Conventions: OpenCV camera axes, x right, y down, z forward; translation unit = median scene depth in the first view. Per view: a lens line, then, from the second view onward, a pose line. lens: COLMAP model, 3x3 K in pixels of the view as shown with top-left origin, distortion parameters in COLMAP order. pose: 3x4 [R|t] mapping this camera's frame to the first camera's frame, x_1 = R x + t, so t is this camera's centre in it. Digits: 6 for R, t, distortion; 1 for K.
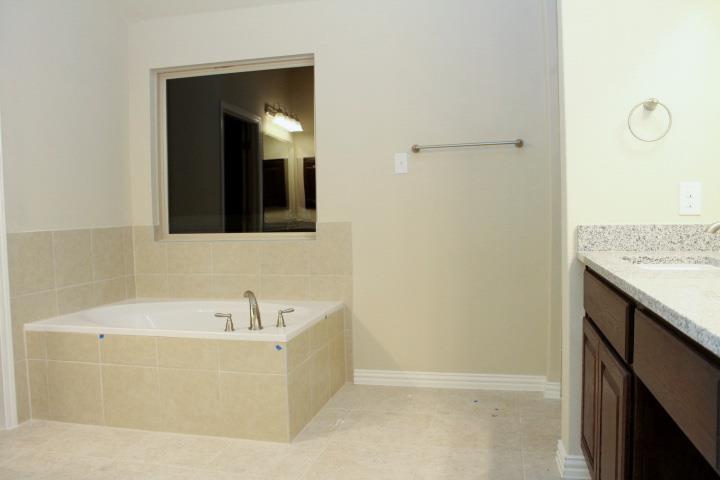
lens RADIAL K [[615.1, 0, 360.0], [0, 615.1, 240.0], [0, 0, 1]] dist [-0.093403, 0.005941]
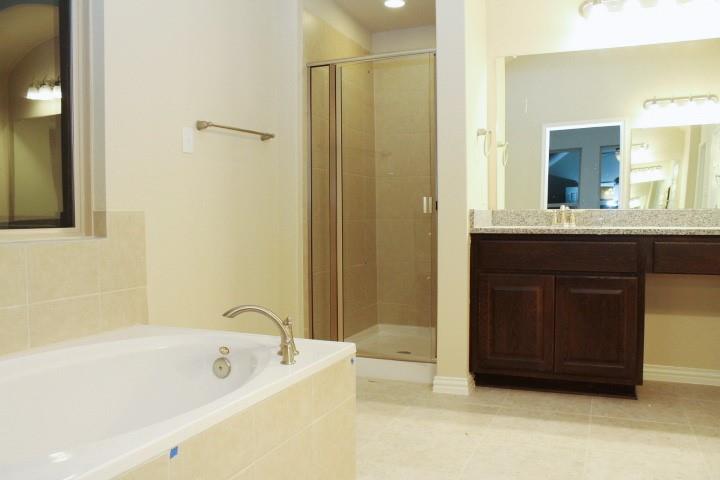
lens RADIAL K [[615.1, 0, 360.0], [0, 615.1, 240.0], [0, 0, 1]] dist [-0.093403, 0.005941]
pose [[0.183539, -0.035060, 0.982387, -0.692266], [0.036497, 0.998918, 0.028831, -0.007743], [-0.982335, 0.030562, 0.184620, 0.631660]]
